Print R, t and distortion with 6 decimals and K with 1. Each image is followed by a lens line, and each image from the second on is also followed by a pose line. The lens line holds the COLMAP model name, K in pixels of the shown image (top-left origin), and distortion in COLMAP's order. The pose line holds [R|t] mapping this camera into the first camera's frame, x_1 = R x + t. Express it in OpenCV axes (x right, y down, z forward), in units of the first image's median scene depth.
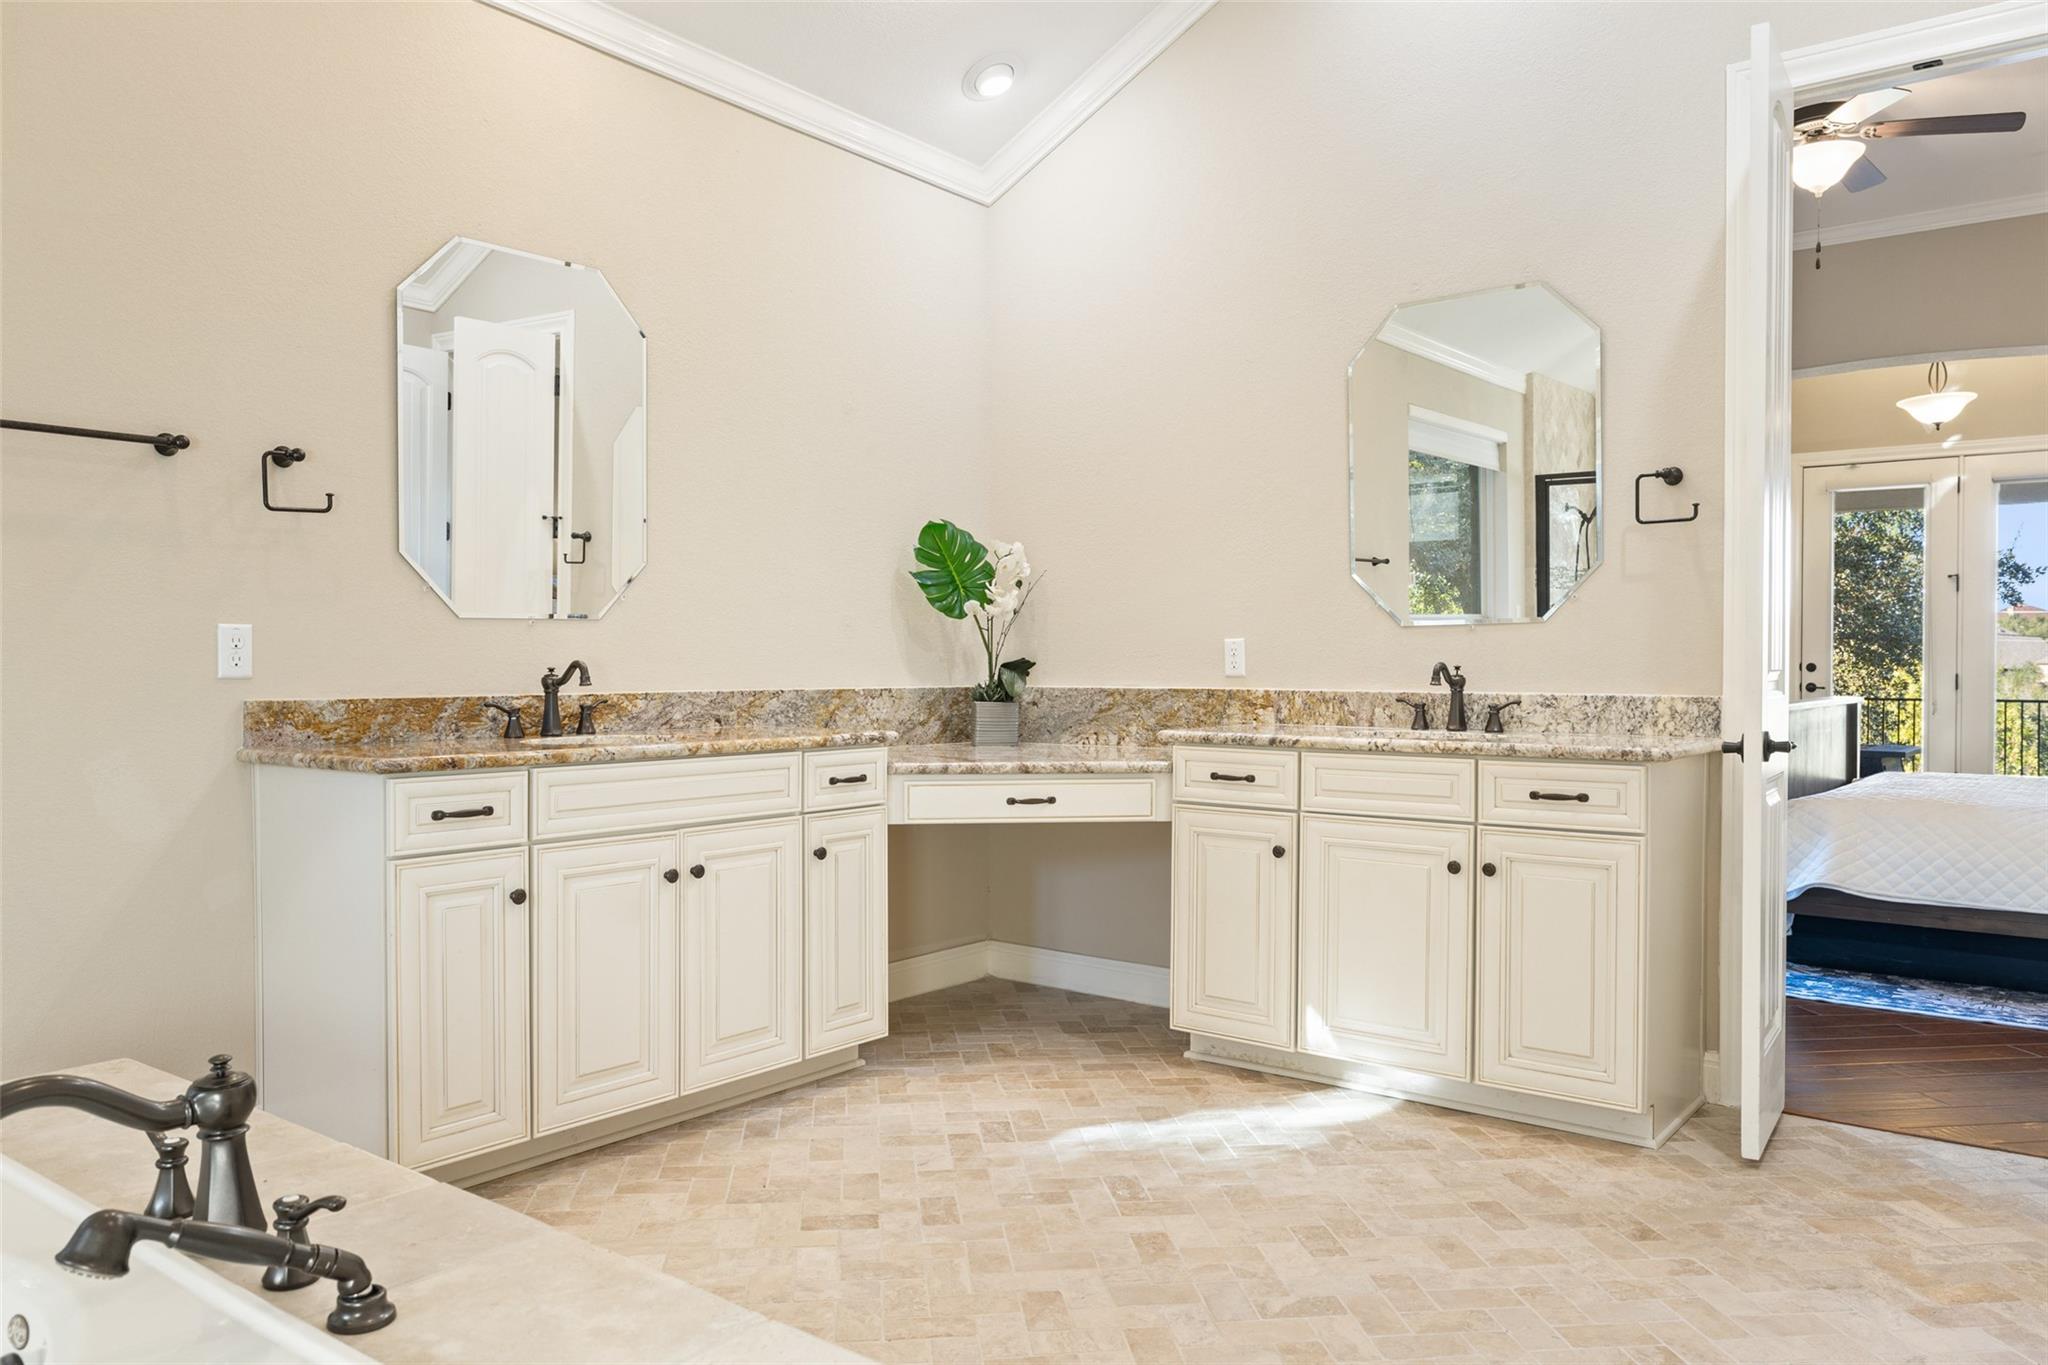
lens RADIAL K [[1471.8, 0, 1020.8], [0, 1471.8, 677.3], [0, 0, 1]] dist [0.007114, 0.002136]
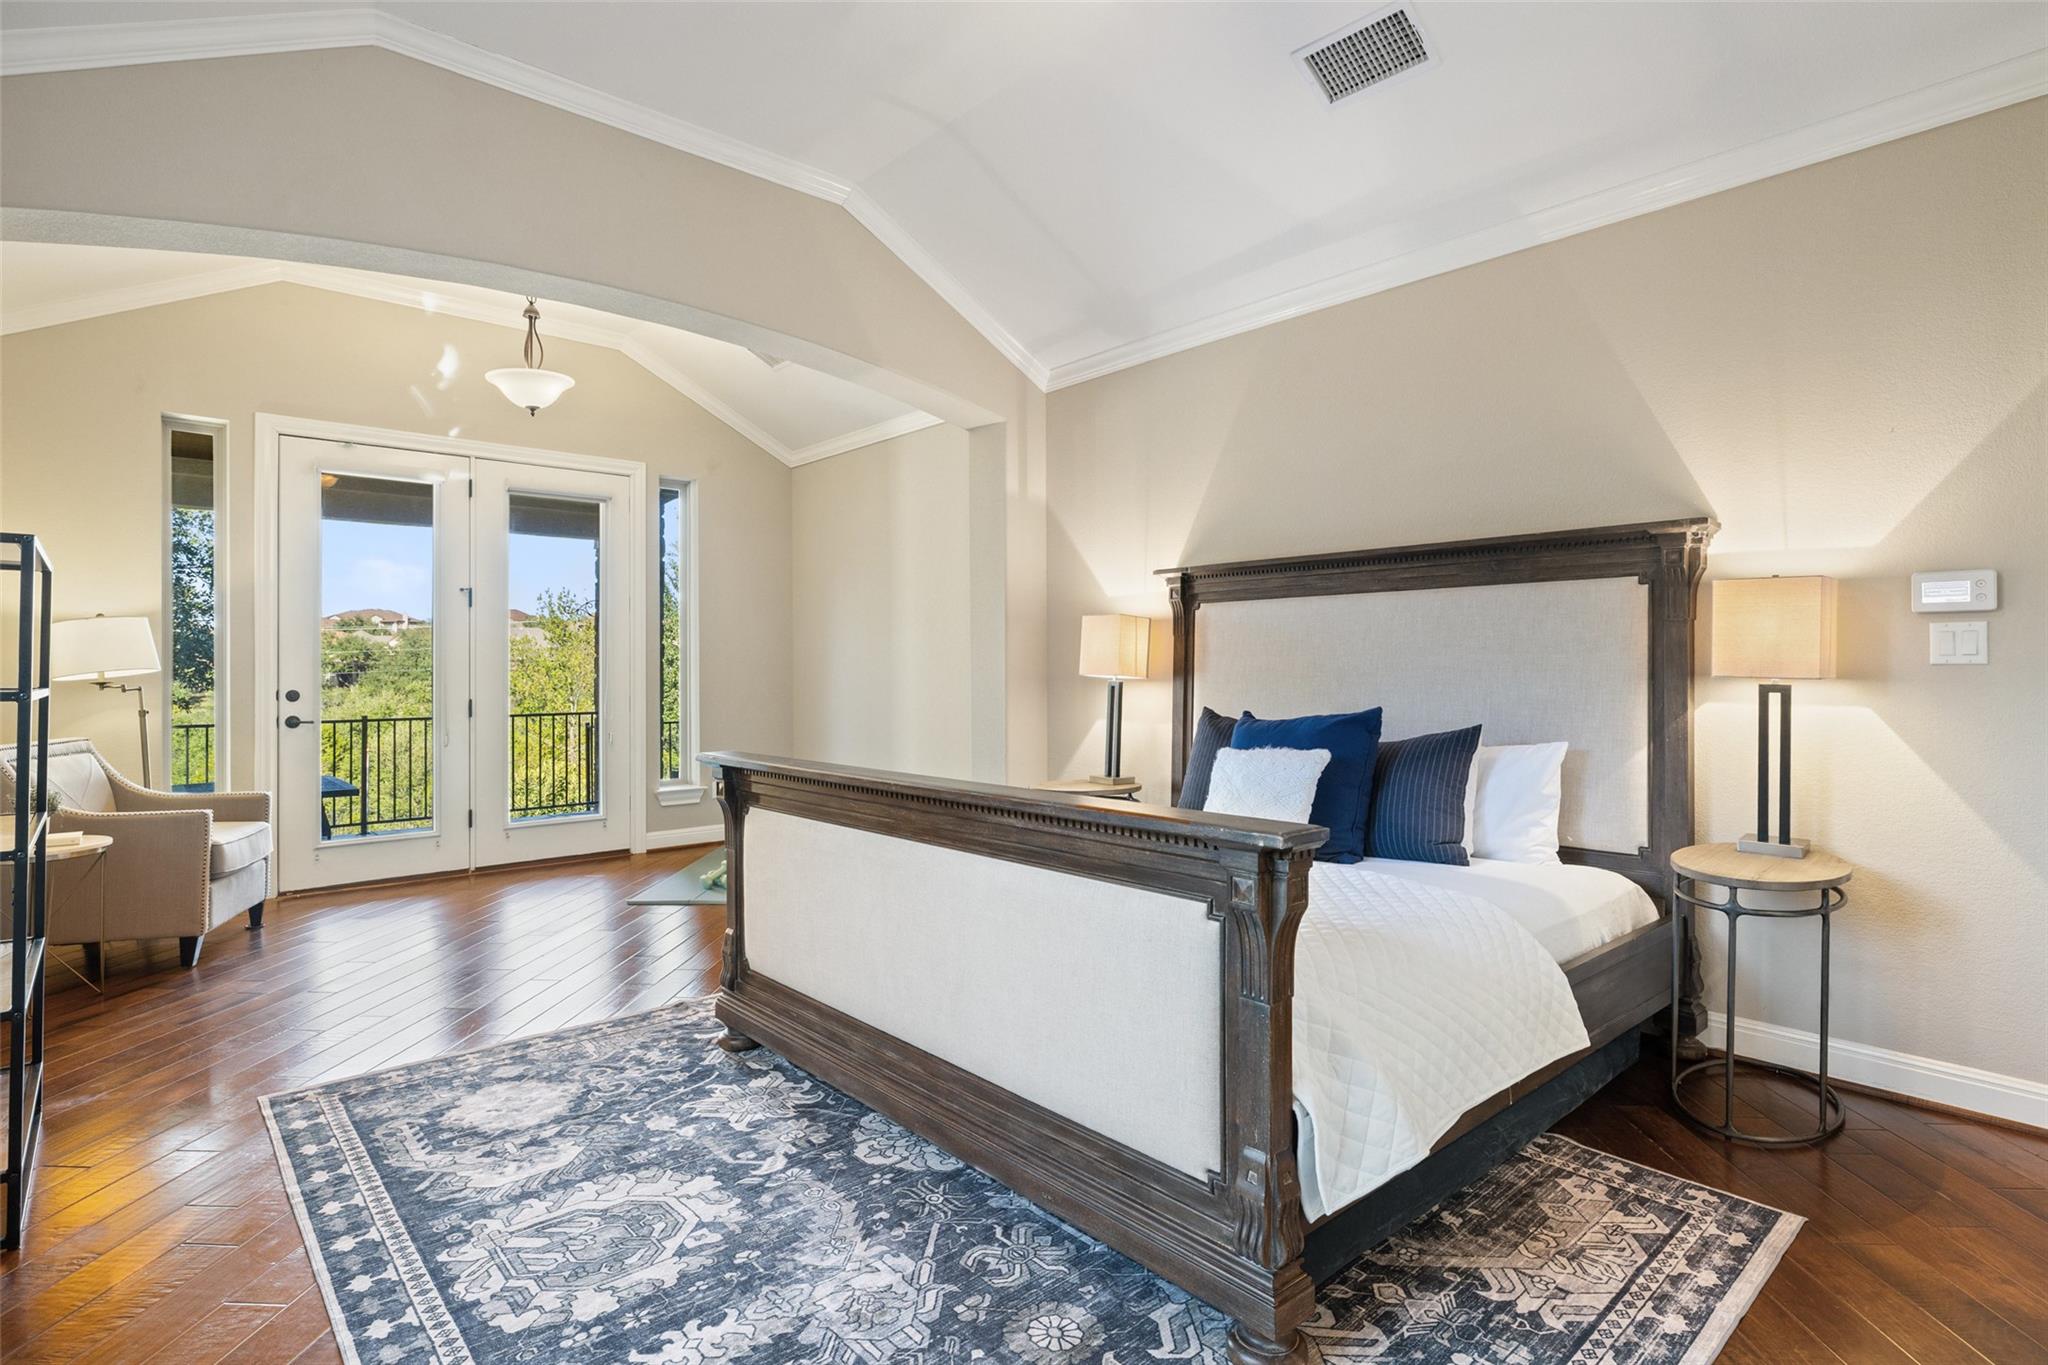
lens RADIAL K [[1037.6, 0, 1021.5], [0, 1037.6, 666.9], [0, 0, 1]] dist [-0.005023, -0.000450]
pose [[0.194101, -0.005425, 0.980967, 0.080786], [0.017113, 0.999851, 0.002144, -0.016460], [-0.980832, 0.016372, 0.194165, 0.522653]]
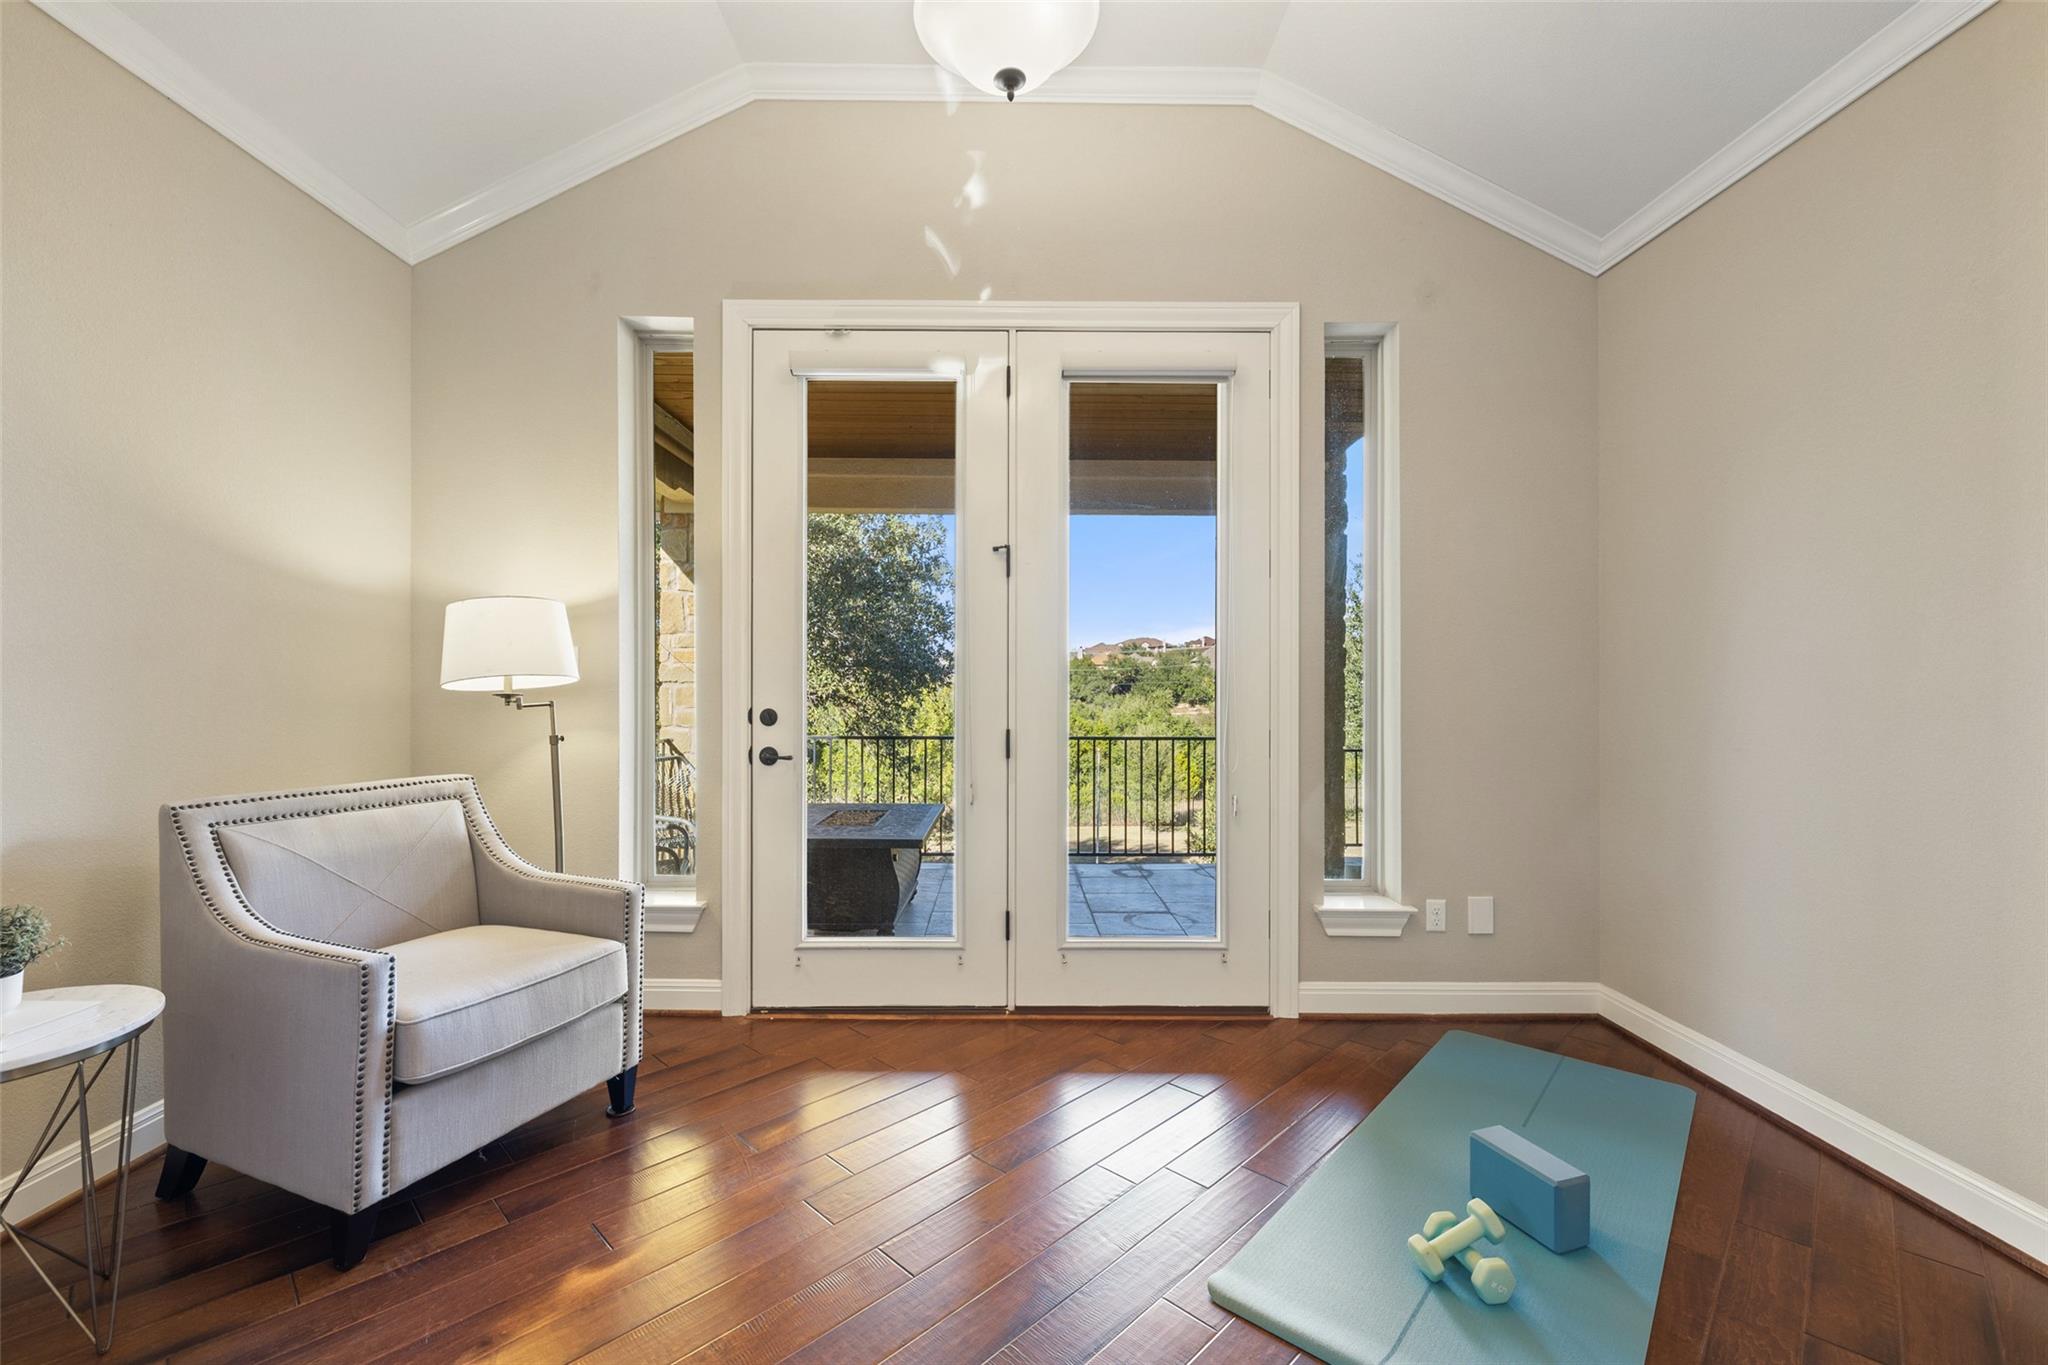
lens RADIAL K [[868.8, 0, 1016.4], [0, 868.8, 670.5], [0, 0, 1]] dist [0.008013, -0.000424]
pose [[0.786276, 0.006032, 0.617846, 0.415974], [0.007696, 0.999779, -0.019554, -0.016451], [-0.617828, 0.020130, 0.786056, 0.707099]]
